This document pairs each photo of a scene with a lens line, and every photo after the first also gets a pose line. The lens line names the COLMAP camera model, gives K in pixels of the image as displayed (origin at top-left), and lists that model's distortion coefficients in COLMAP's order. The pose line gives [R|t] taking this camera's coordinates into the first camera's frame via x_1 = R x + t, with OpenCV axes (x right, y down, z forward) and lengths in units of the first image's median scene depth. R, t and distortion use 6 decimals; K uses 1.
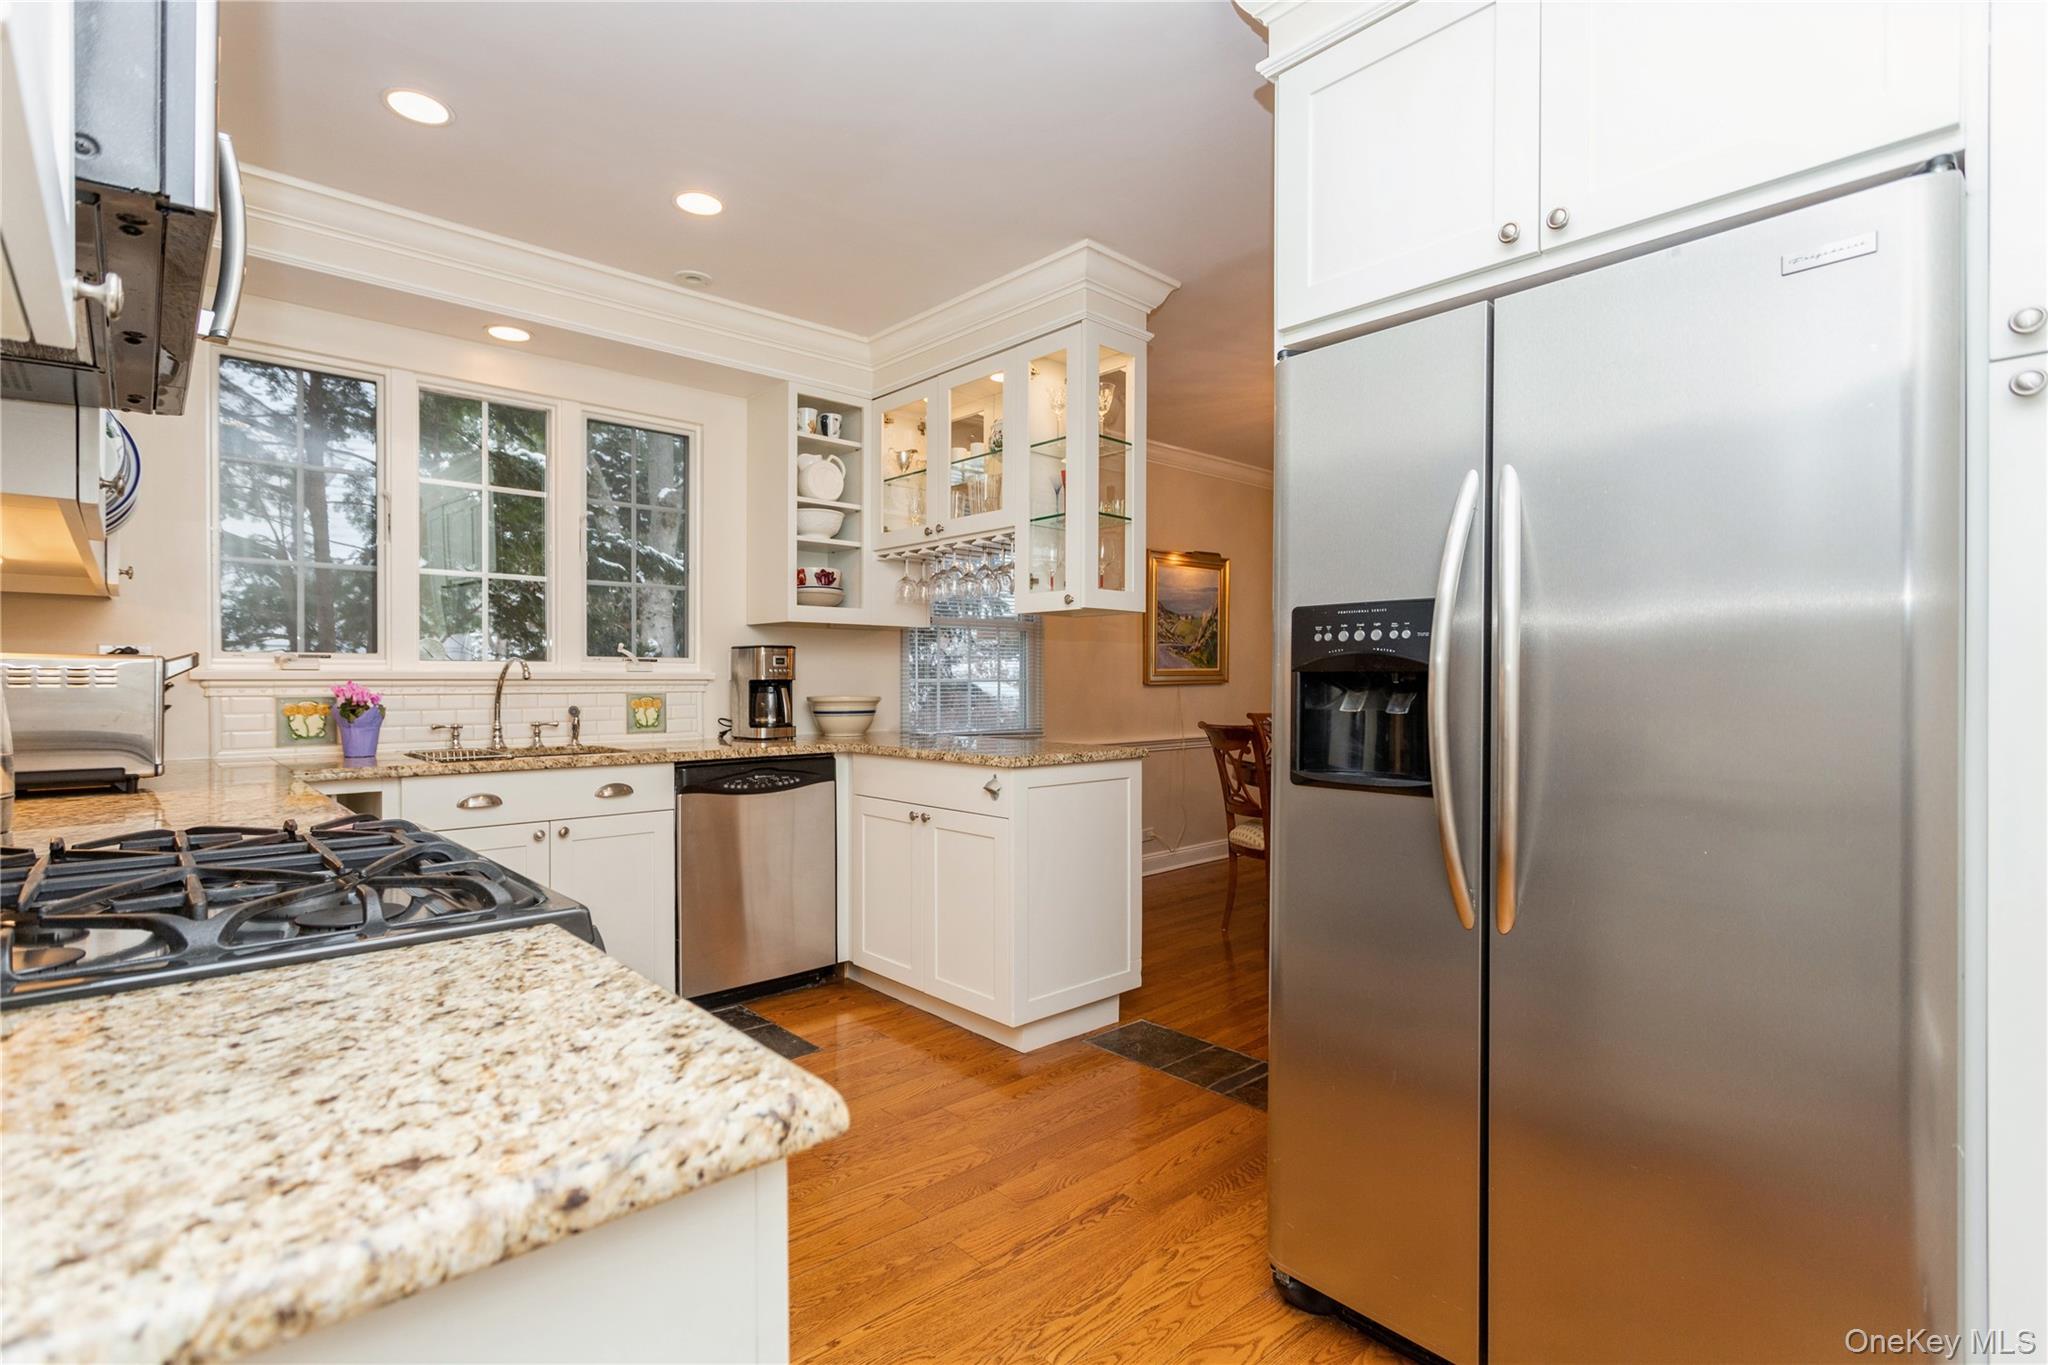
lens RADIAL K [[971.6, 0, 1016.3], [0, 971.6, 672.2], [0, 0, 1]] dist [0.001649, 0.000259]
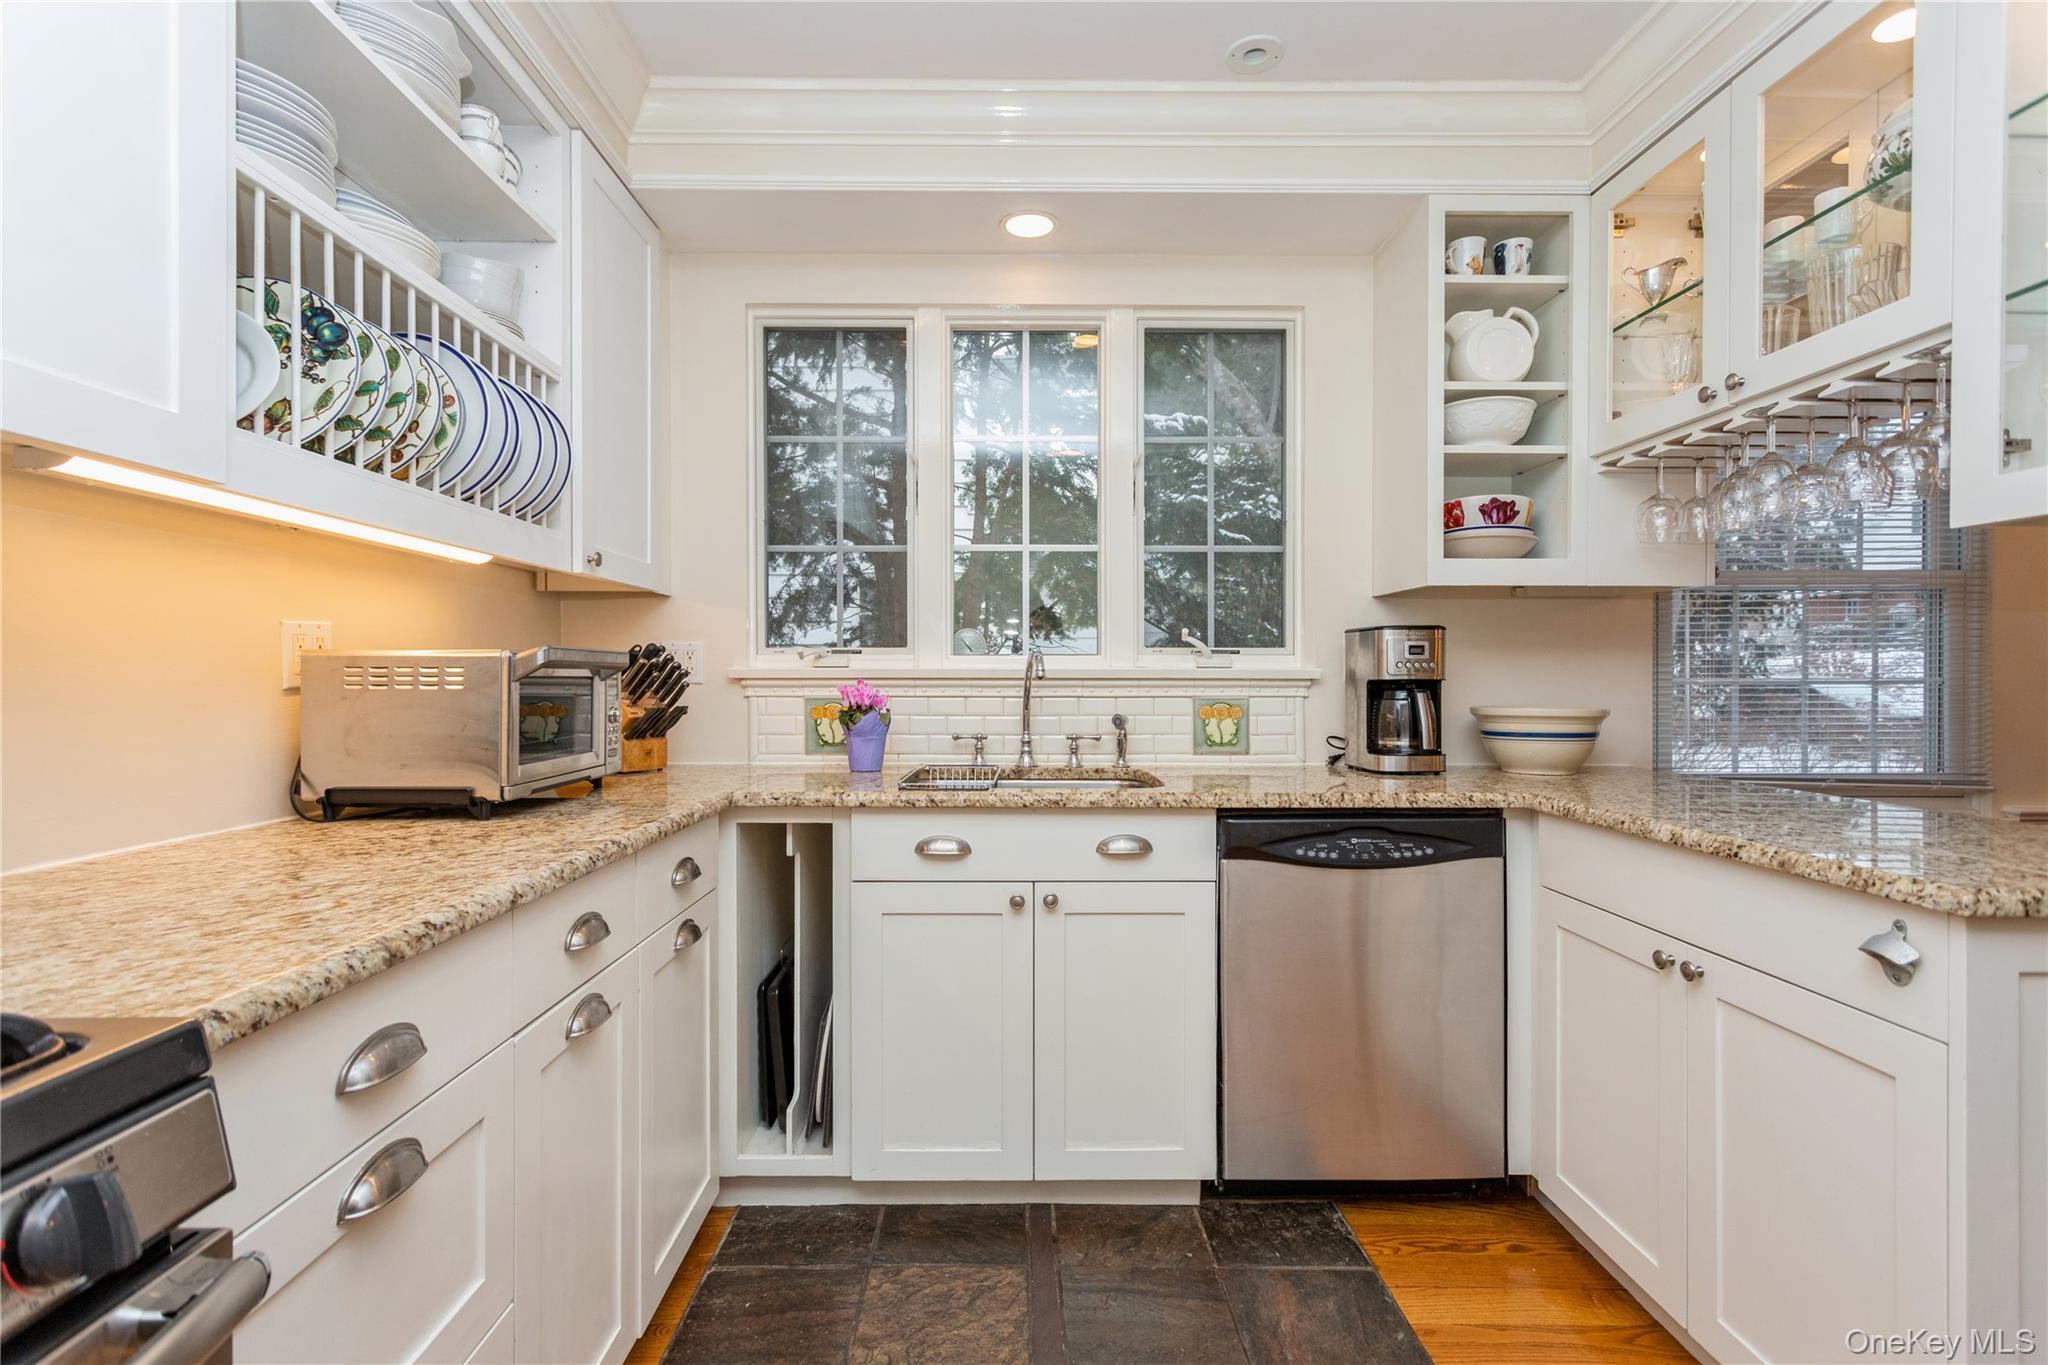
lens RADIAL K [[962.2, 0, 1012.7], [0, 962.2, 677.0], [0, 0, 1]] dist [0.002526, 0.000983]
pose [[0.745852, 0.002685, -0.666107, -0.023480], [0.003260, 0.999965, 0.007681, 0.000296], [0.666104, -0.007901, 0.745817, 0.363711]]
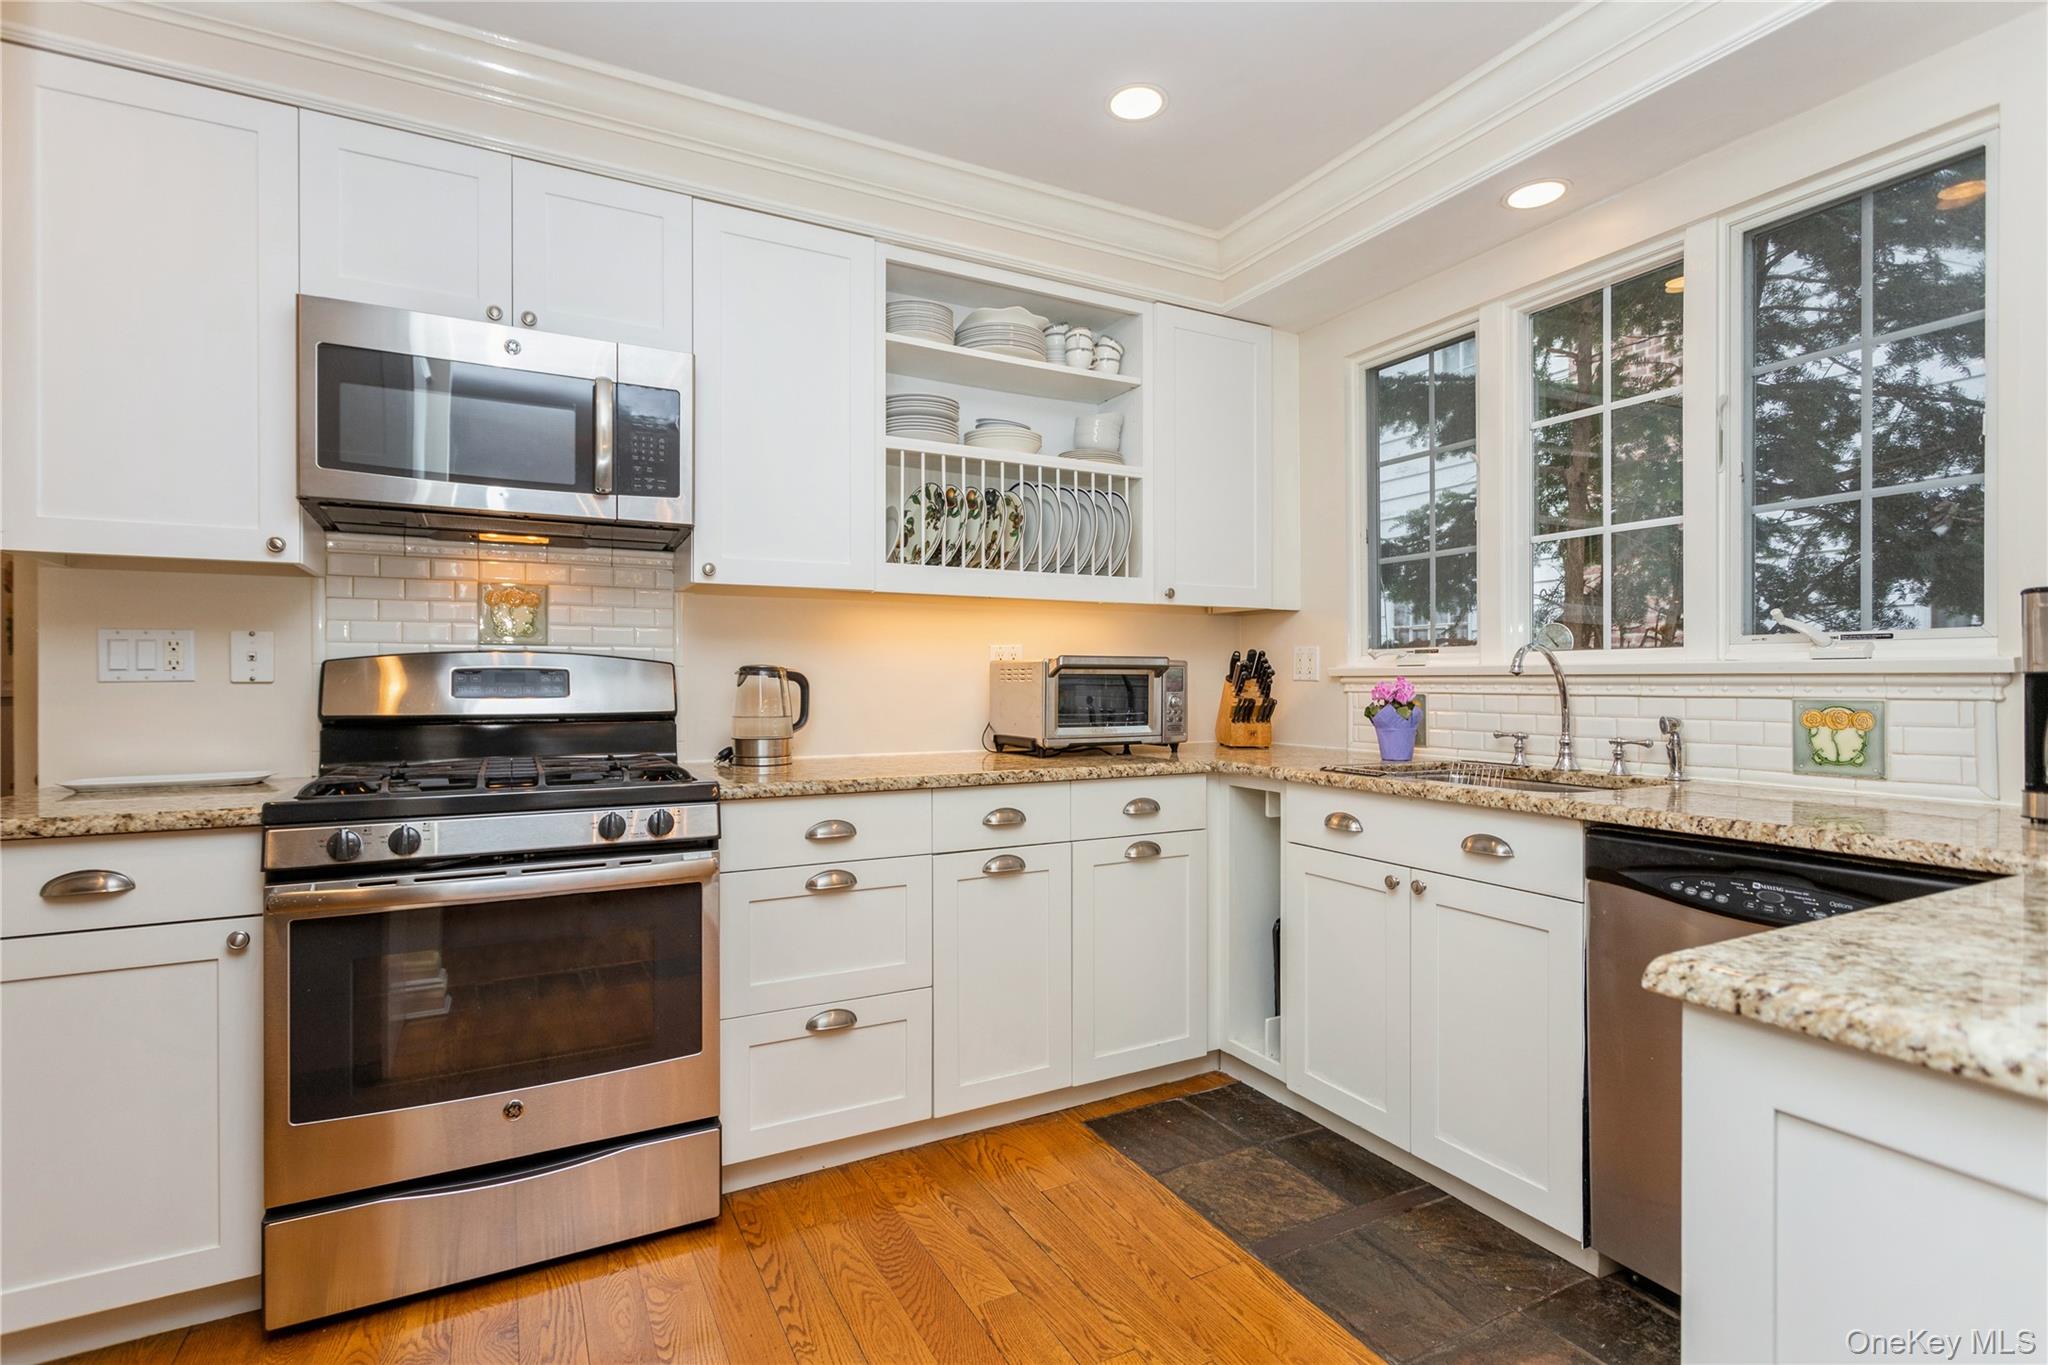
lens RADIAL K [[982.8, 0, 1027.4], [0, 982.8, 677.8], [0, 0, 1]] dist [0.013322, 0.000136]
pose [[-0.241976, 0.000355, -0.970282, 0.239701], [0.009880, 0.999949, -0.002098, 0.006304], [0.970232, -0.010094, -0.241967, 0.690959]]
